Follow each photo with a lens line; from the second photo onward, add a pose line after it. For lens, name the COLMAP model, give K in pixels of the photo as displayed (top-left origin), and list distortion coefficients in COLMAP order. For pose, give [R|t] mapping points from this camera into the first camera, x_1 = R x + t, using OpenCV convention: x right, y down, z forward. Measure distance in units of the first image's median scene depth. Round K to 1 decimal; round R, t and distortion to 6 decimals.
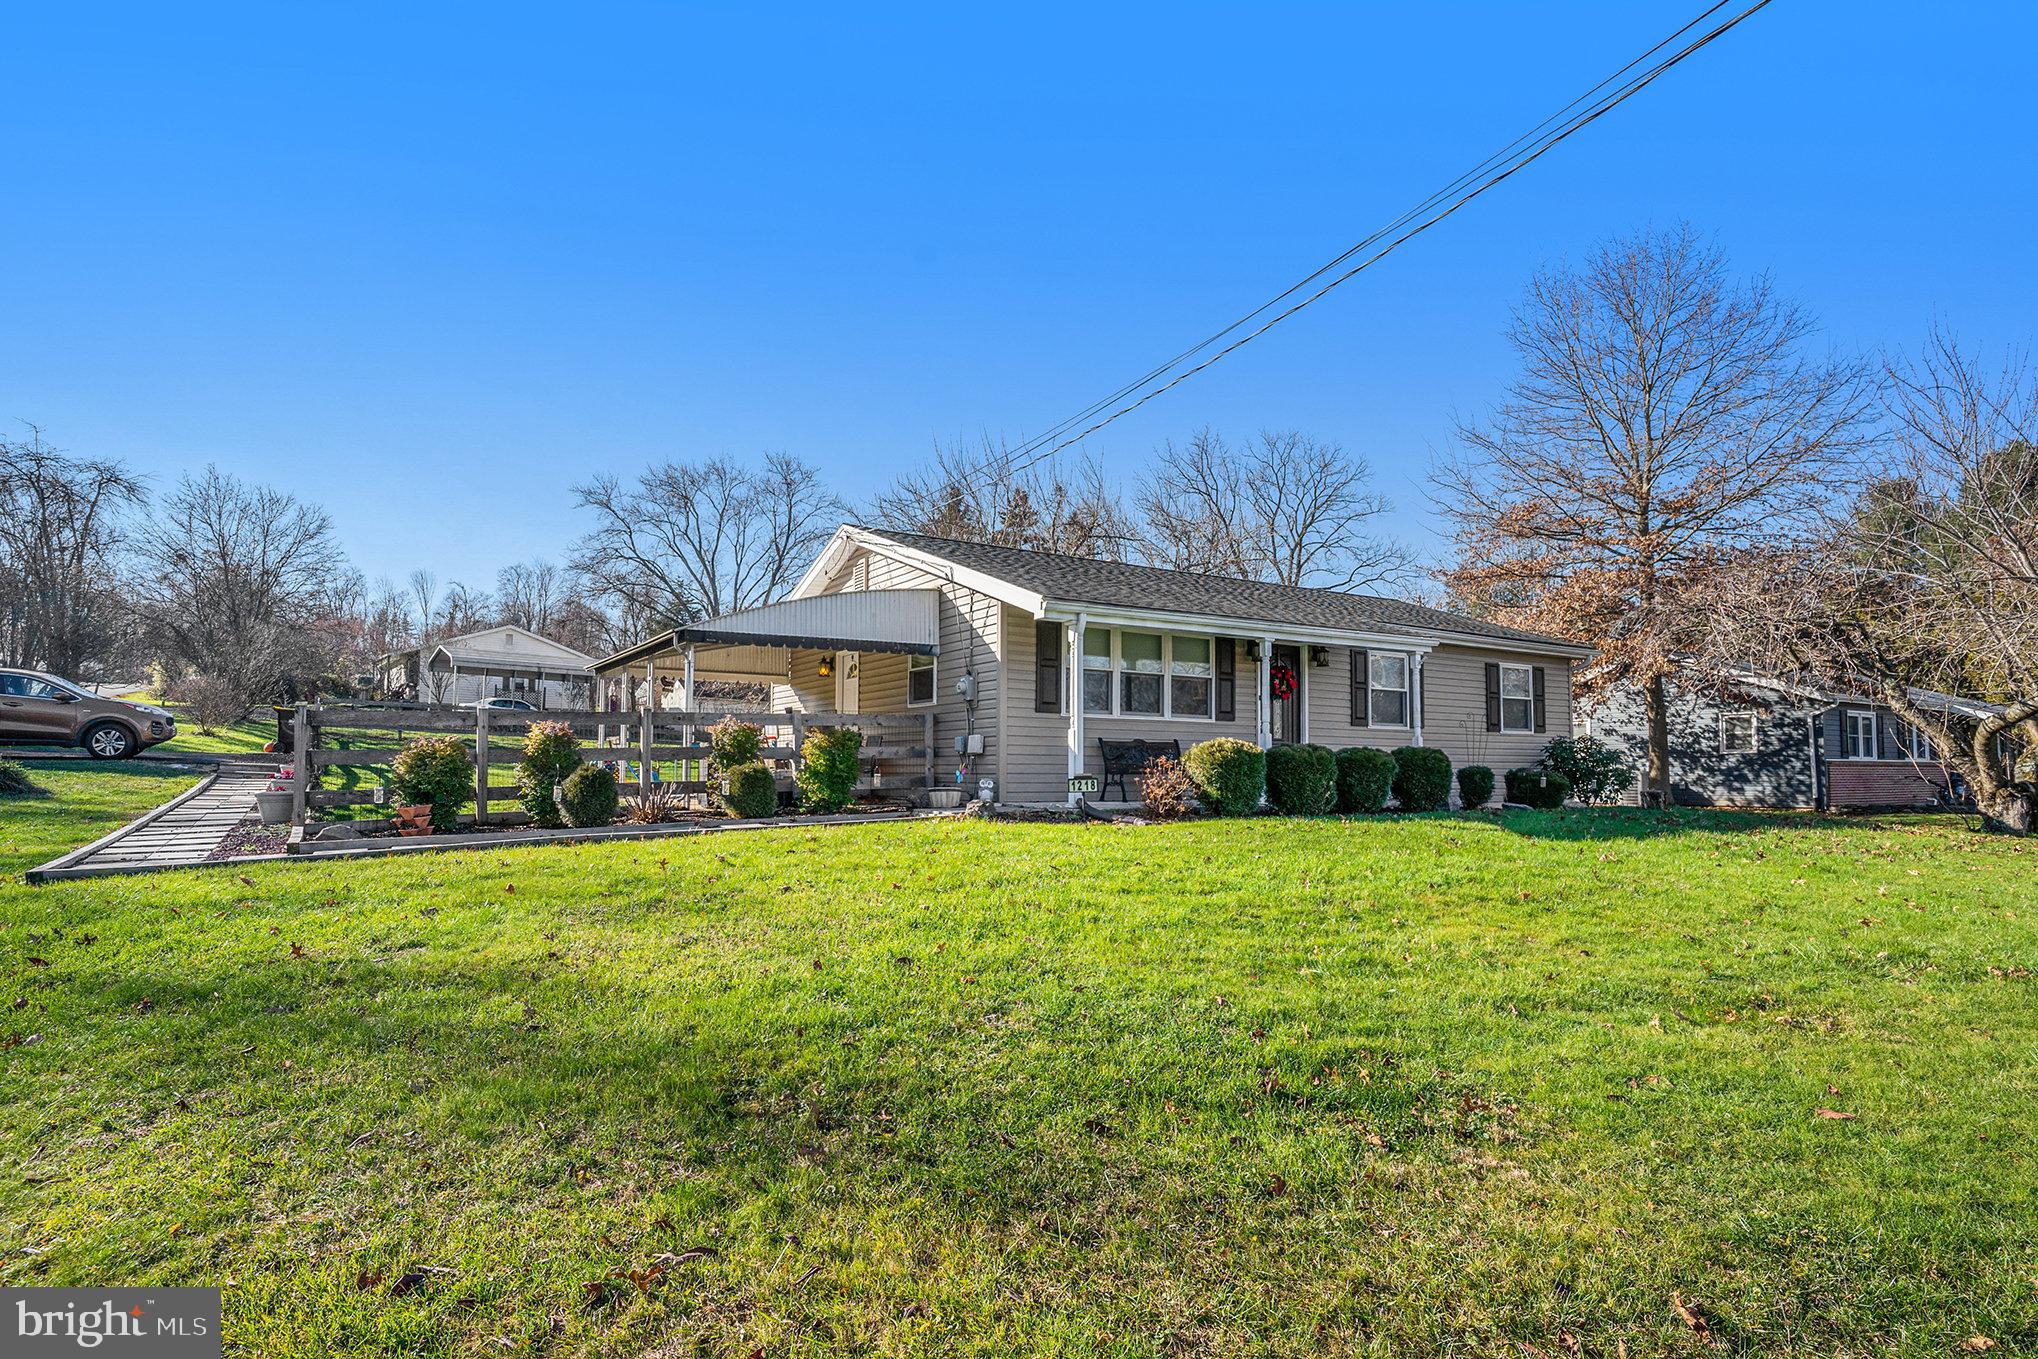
lens RADIAL K [[1156.3, 0, 1019.0], [0, 1156.3, 679.5], [0, 0, 1]] dist [0.003787, 0.000174]
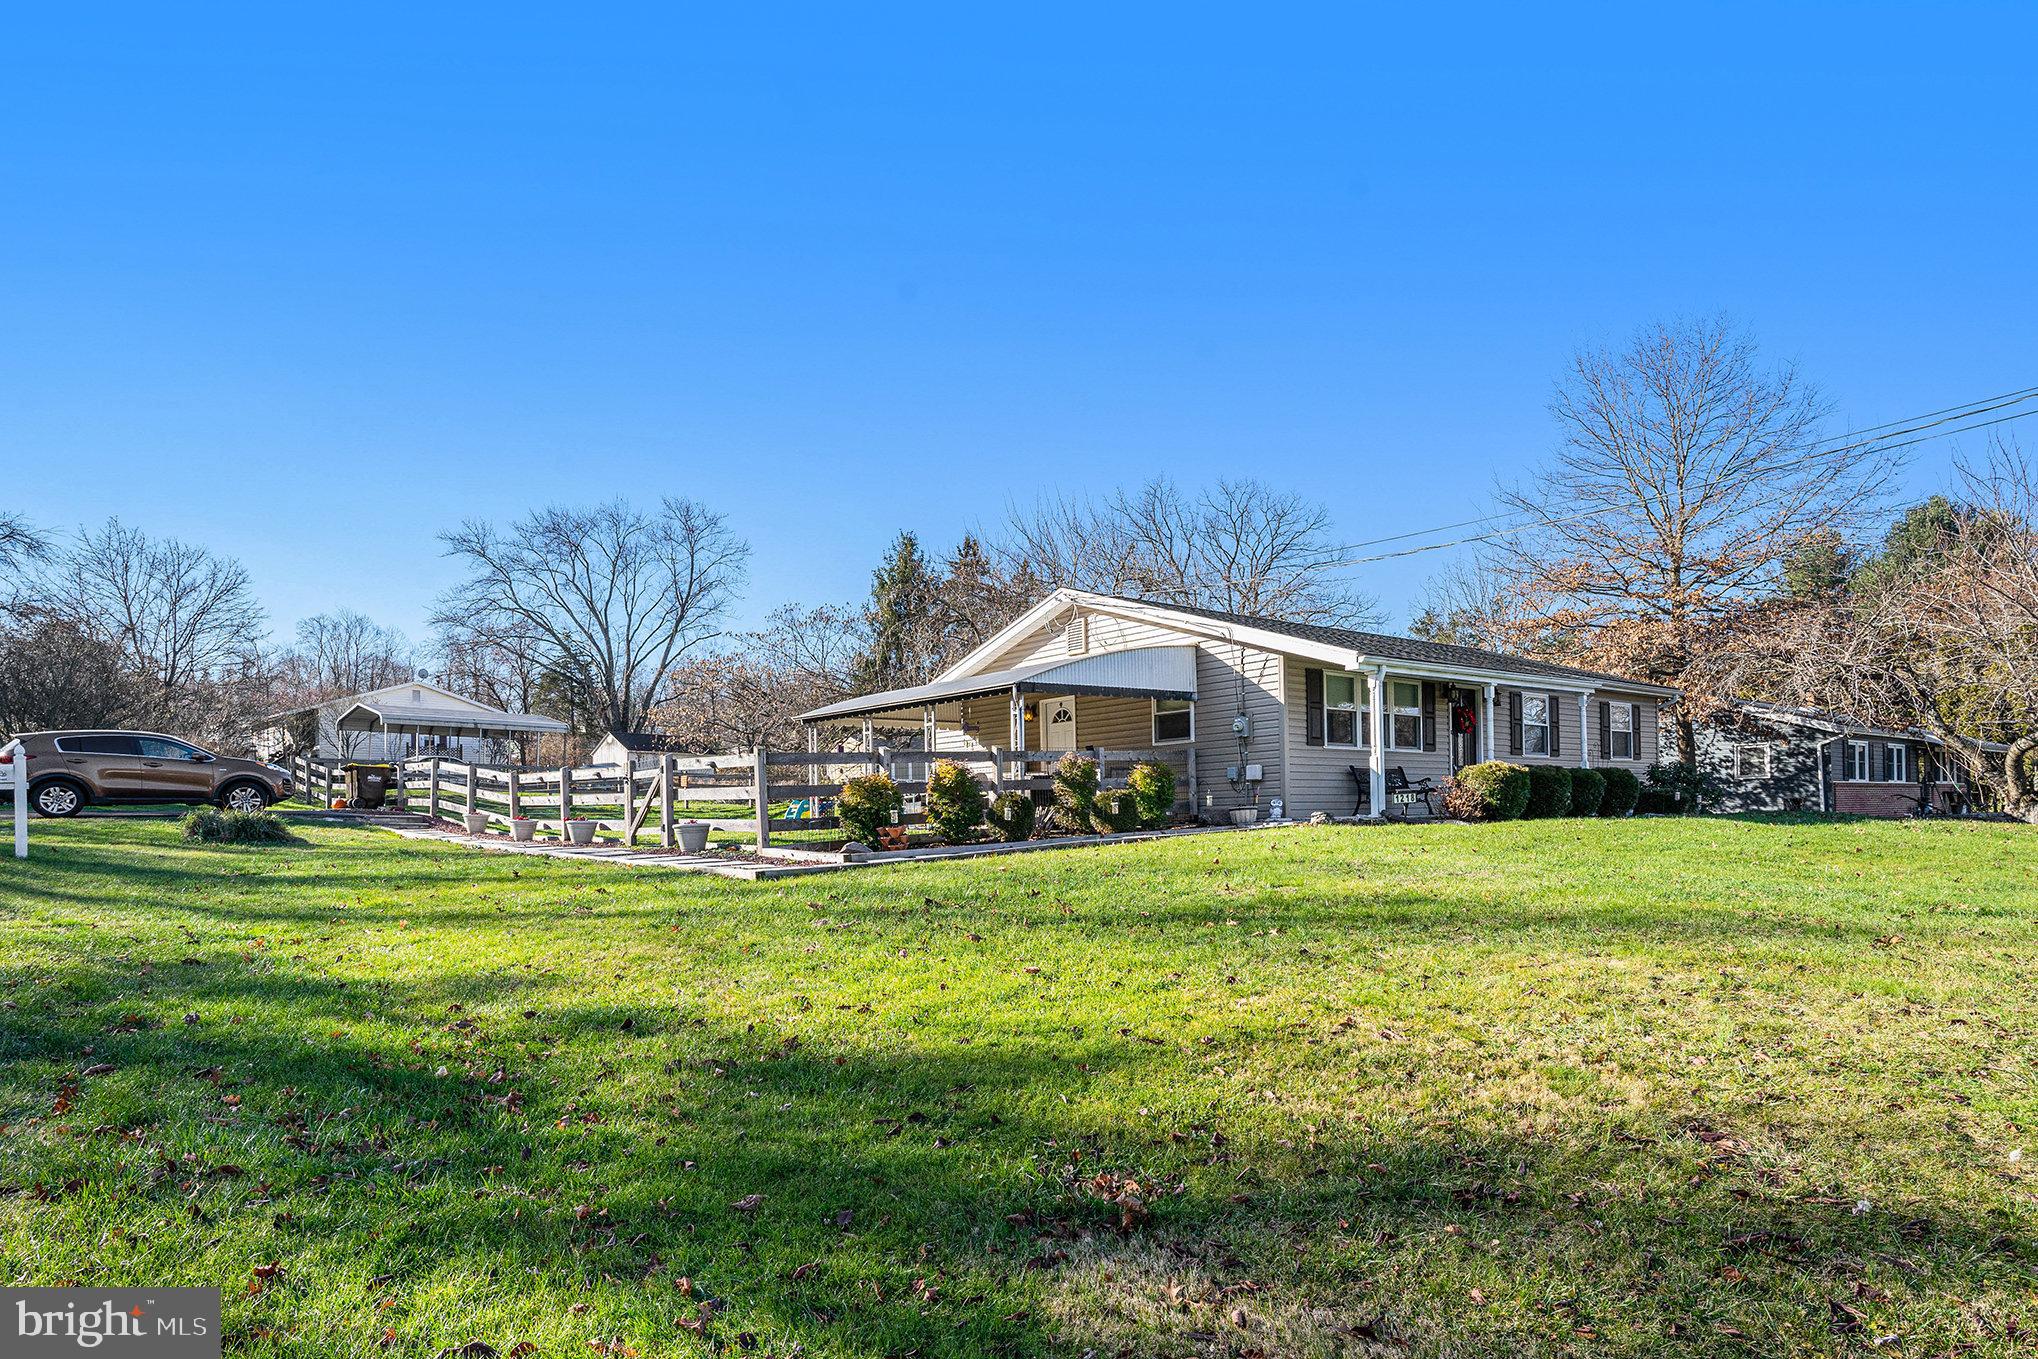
lens RADIAL K [[1155.8, 0, 1023.7], [0, 1155.8, 795.2], [0, 0, 1]] dist [-0.007319, -0.000875]
pose [[0.998132, -0.017551, 0.058523, -0.304356], [0.014205, 0.998268, 0.057095, 0.005822], [-0.059423, -0.056157, 0.996652, -0.182698]]
